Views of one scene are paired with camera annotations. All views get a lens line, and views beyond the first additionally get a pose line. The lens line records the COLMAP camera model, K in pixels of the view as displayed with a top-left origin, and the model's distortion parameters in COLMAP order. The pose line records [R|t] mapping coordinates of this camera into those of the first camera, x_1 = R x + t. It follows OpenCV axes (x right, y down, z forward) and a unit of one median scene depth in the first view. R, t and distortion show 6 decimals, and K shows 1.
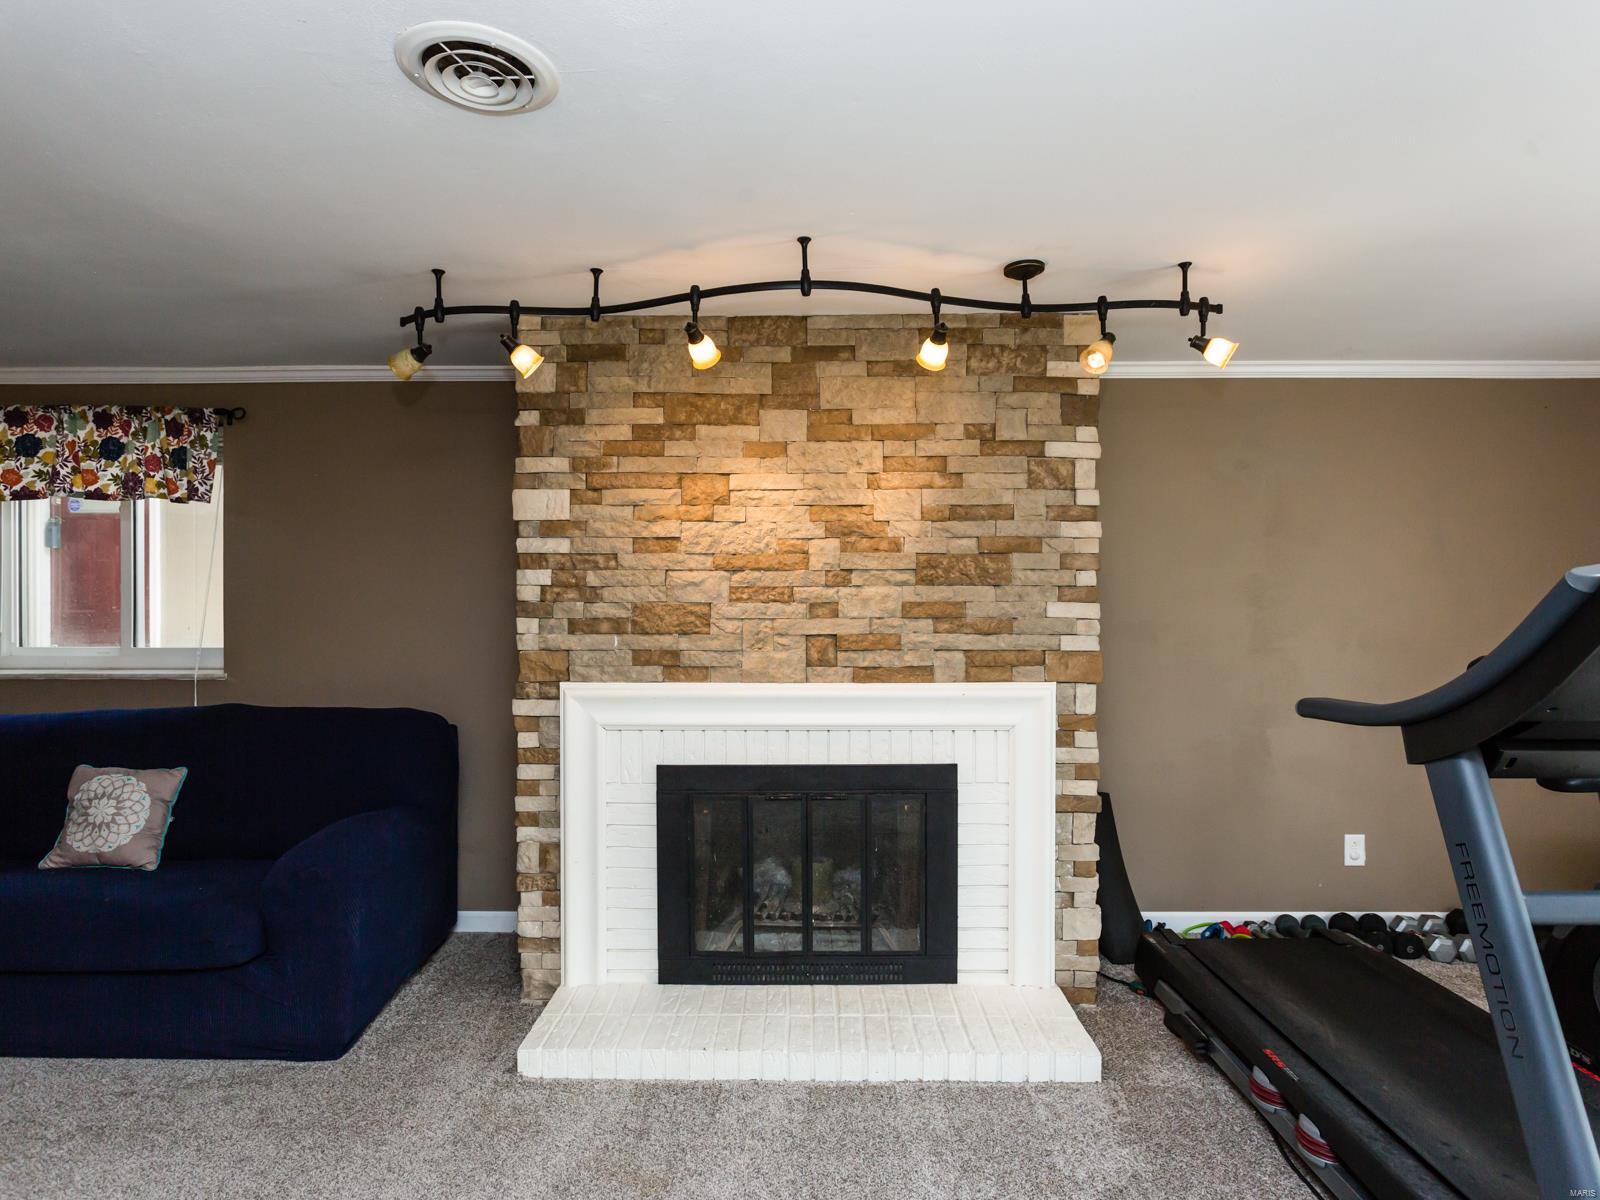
lens RADIAL K [[891.9, 0, 787.5], [0, 891.9, 602.9], [0, 0, 1]] dist [-0.010529, 0.009510]
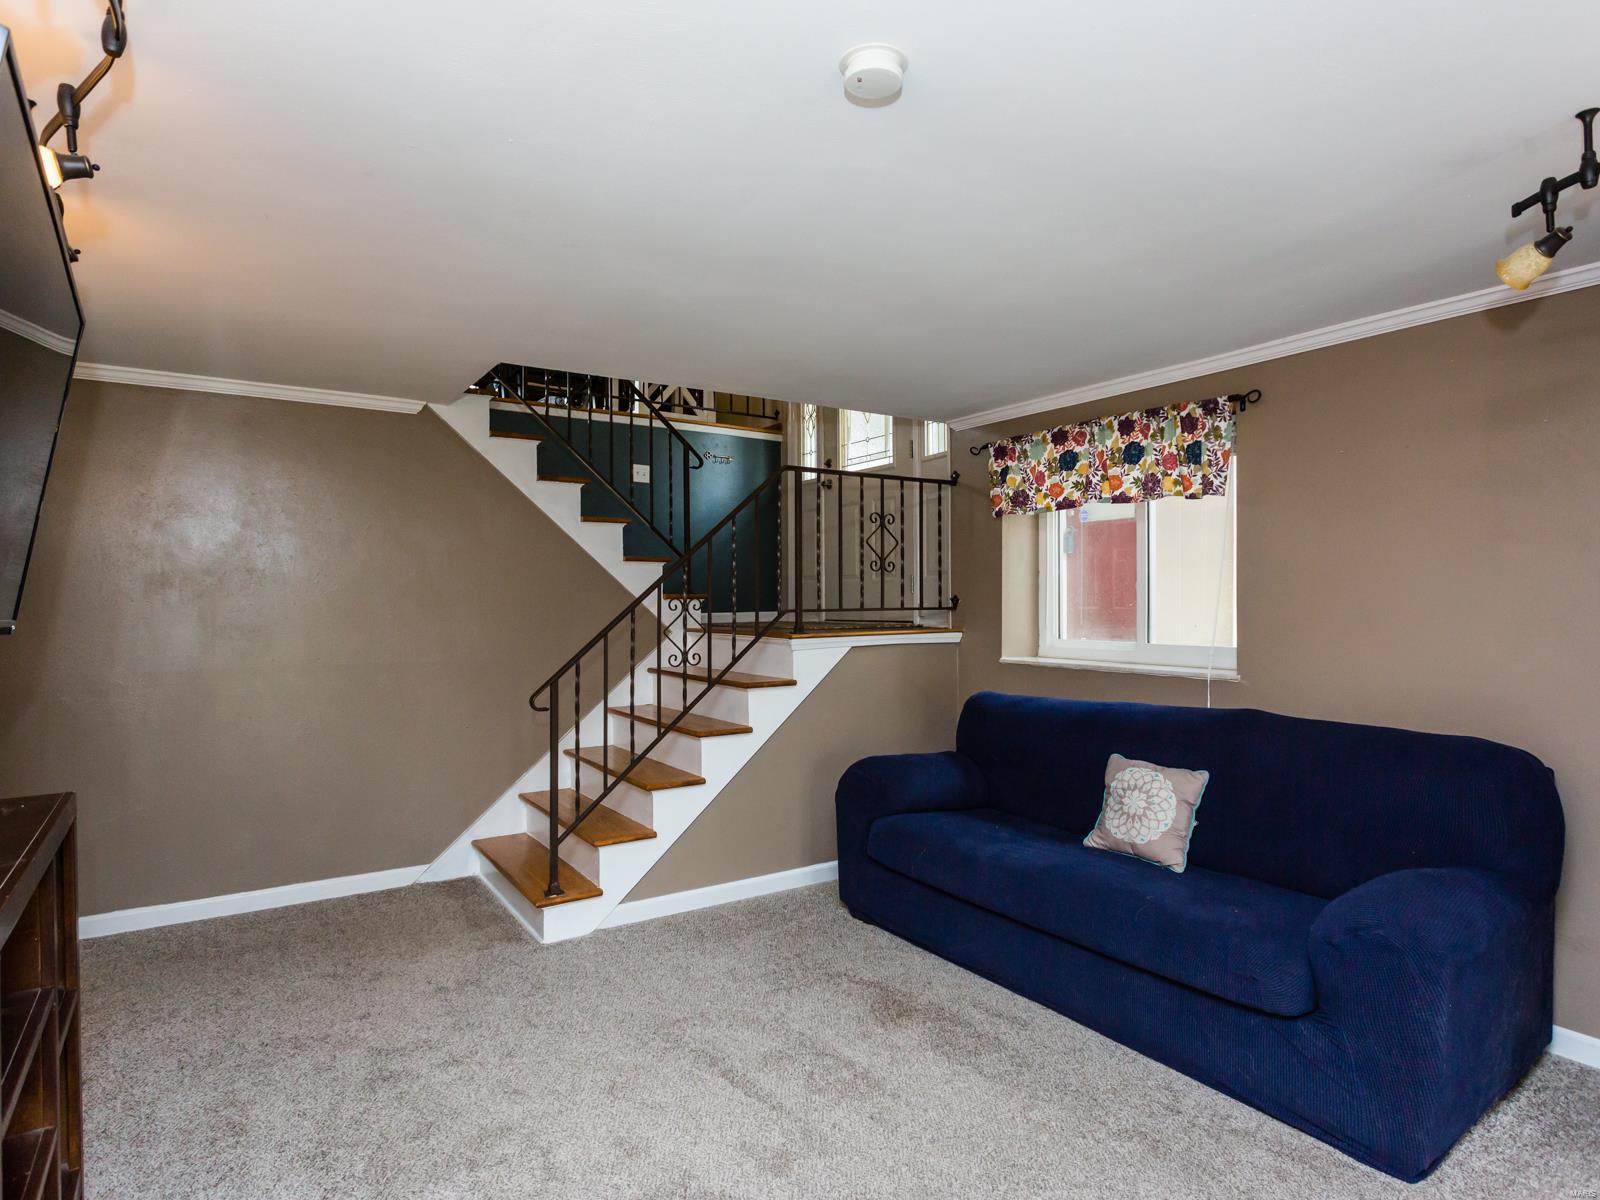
lens RADIAL K [[891.9, 0, 798.7], [0, 891.9, 600.6], [0, 0, 1]] dist [-0.010529, 0.009510]
pose [[0.568599, 0.000451, -0.822615, -0.123265], [-0.001720, 0.999998, -0.000640, 0.001679], [0.822613, 0.001779, 0.568599, 0.081267]]
